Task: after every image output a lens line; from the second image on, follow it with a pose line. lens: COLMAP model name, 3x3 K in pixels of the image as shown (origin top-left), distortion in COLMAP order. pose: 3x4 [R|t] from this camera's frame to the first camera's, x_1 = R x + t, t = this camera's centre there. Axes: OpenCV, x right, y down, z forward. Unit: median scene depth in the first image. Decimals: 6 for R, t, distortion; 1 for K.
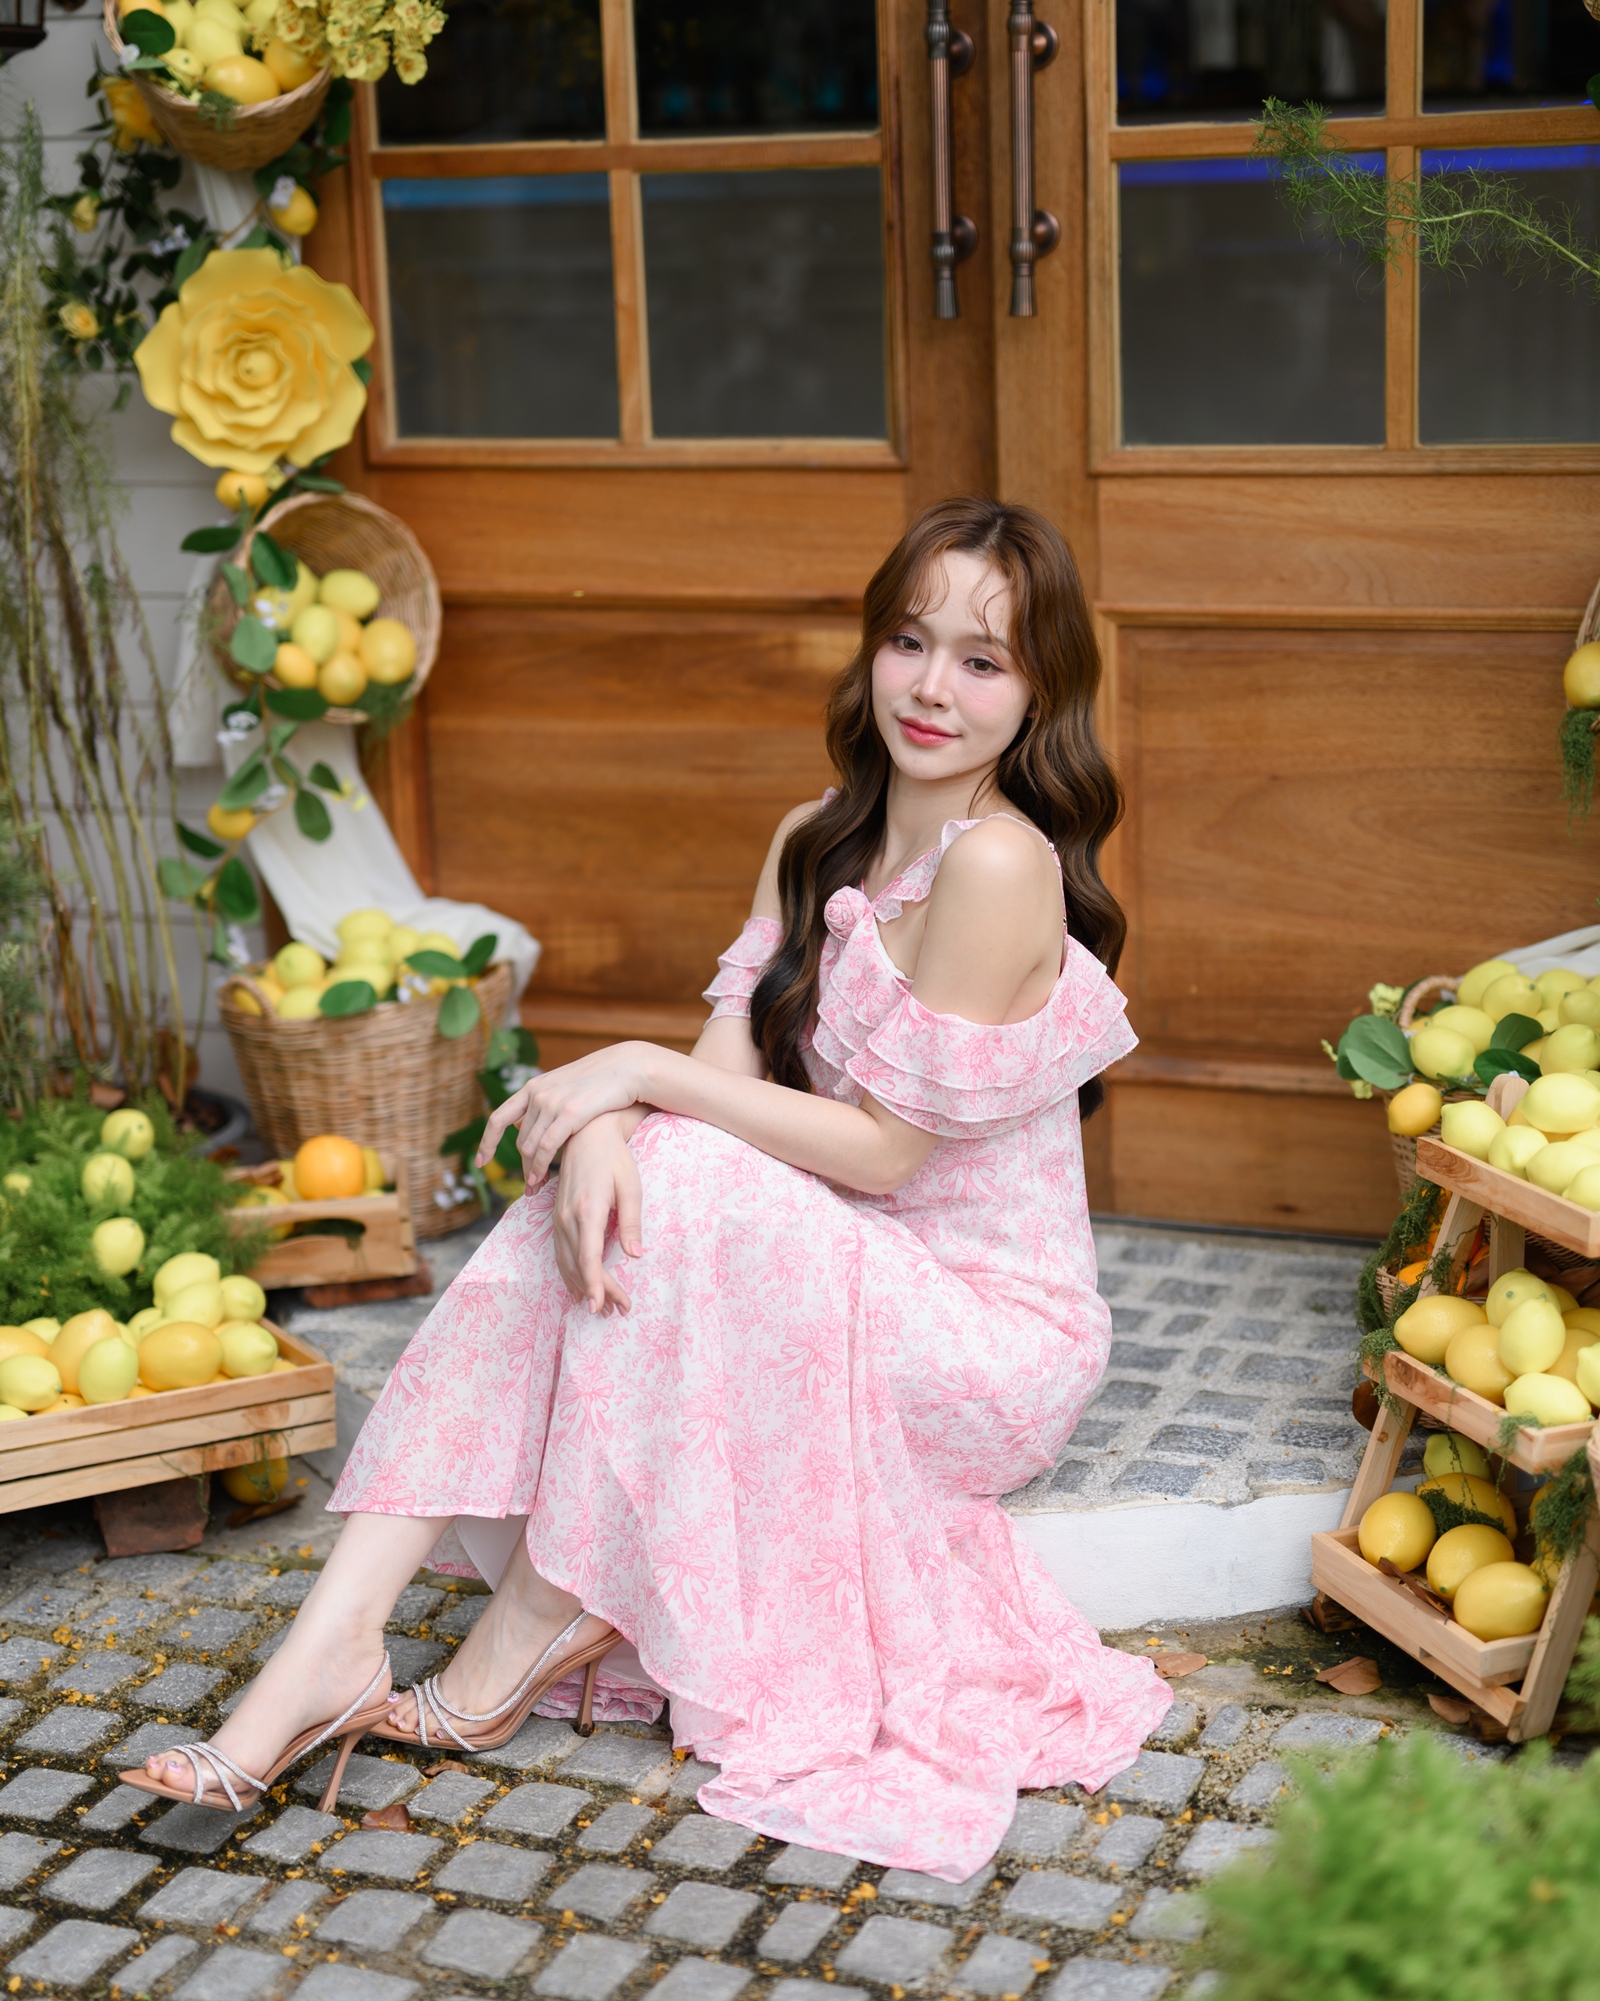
lens RADIAL K [[3487.7, 0, 839.7], [0, 3487.7, 979.5], [0, 0, 1]] dist [0.085378, 0.106275]
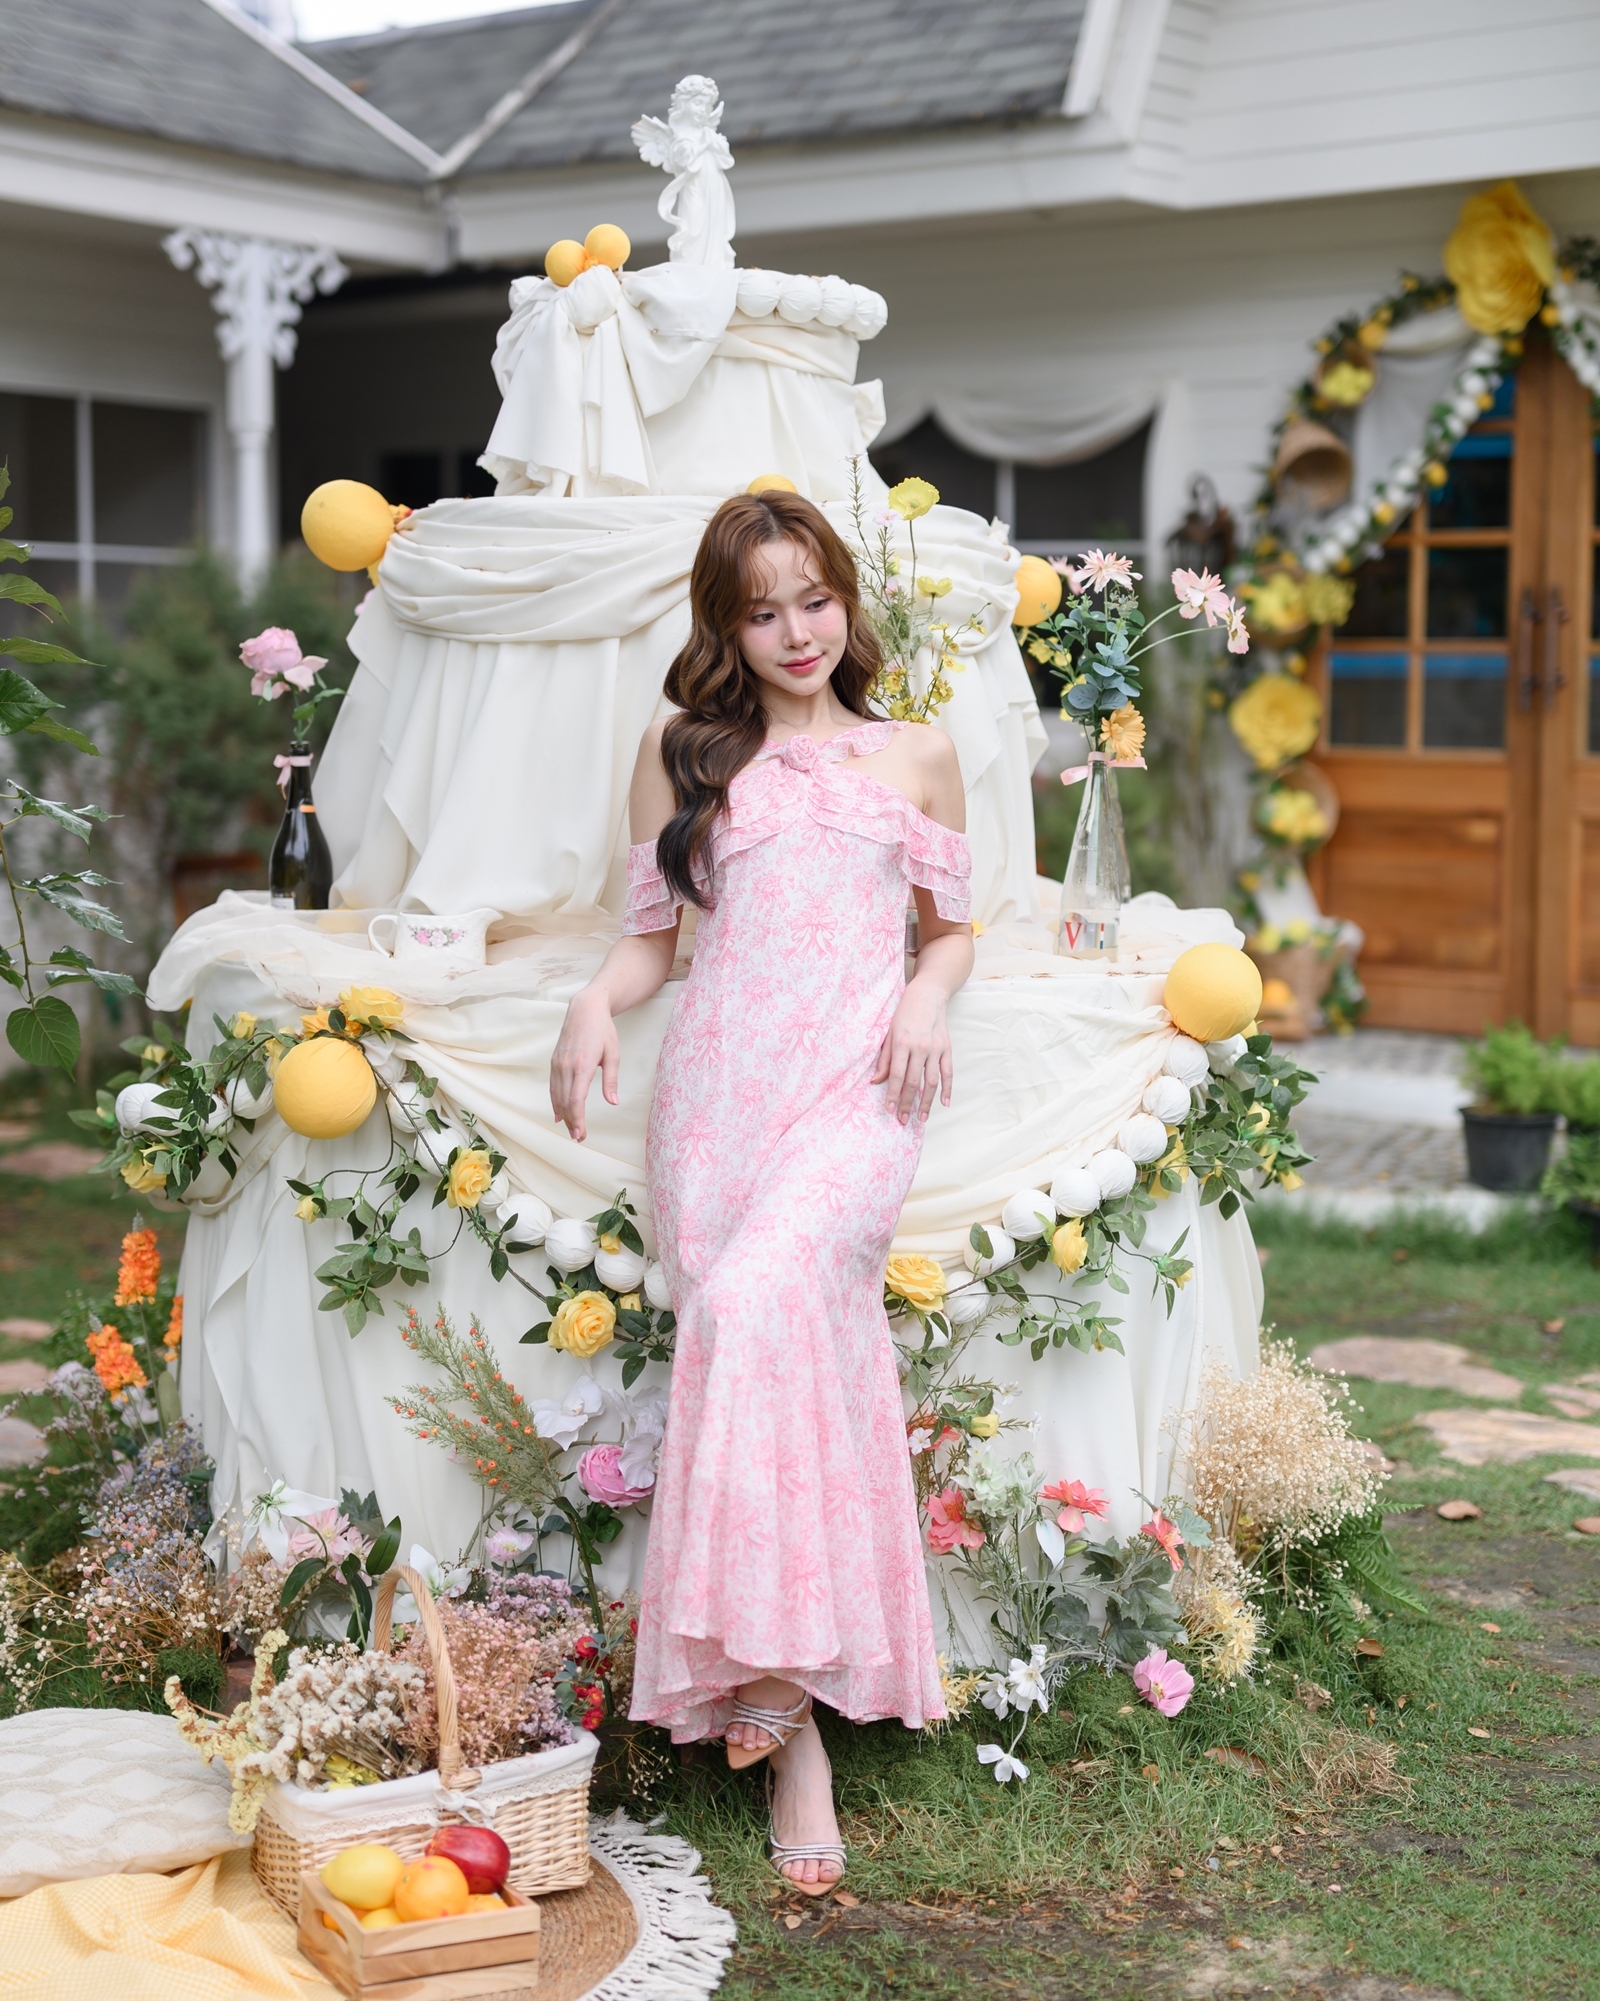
lens RADIAL K [[3487.7, 0, 839.7], [0, 3487.7, 979.5], [0, 0, 1]] dist [0.085378, 0.106275]
pose [[0.949482, 0.065002, -0.307014, 0.390791], [-0.108339, 0.986061, -0.126282, 0.441070], [0.294526, 0.153164, 0.943290, -1.780902]]
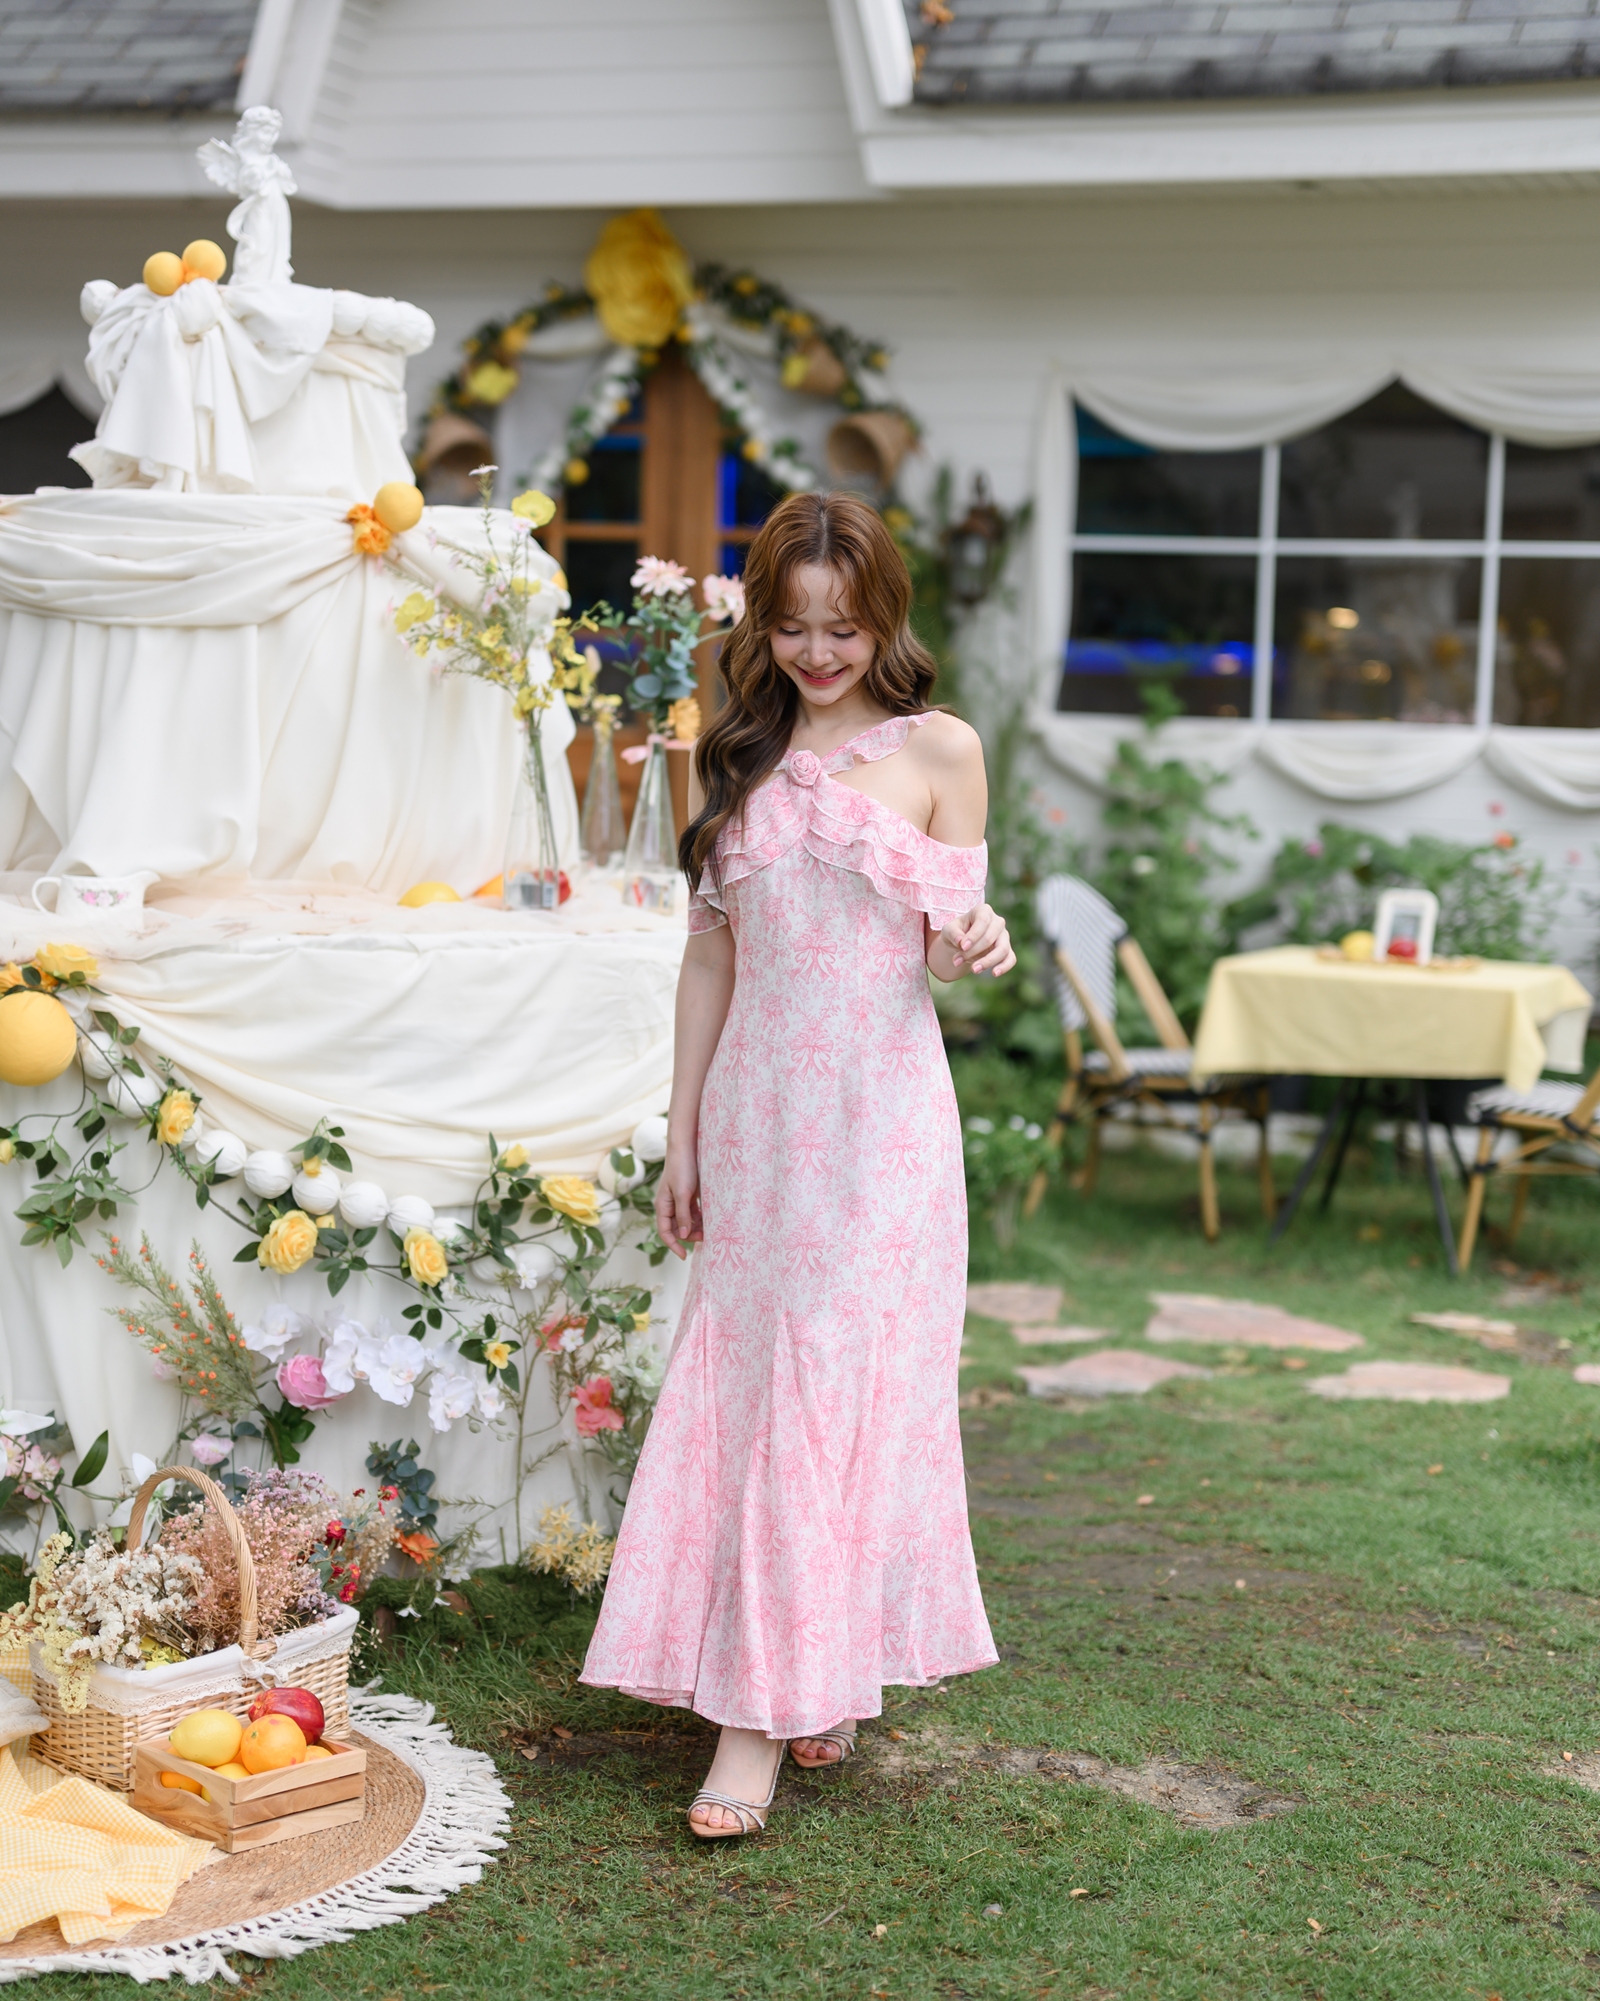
lens RADIAL K [[3487.7, 0, 839.7], [0, 3487.7, 979.5], [0, 0, 1]] dist [0.085378, 0.106275]
pose [[0.997587, 0.057909, 0.038299, 0.118976], [-0.051828, 0.988191, -0.144194, 0.492850], [-0.046196, 0.141861, 0.988808, -1.984547]]
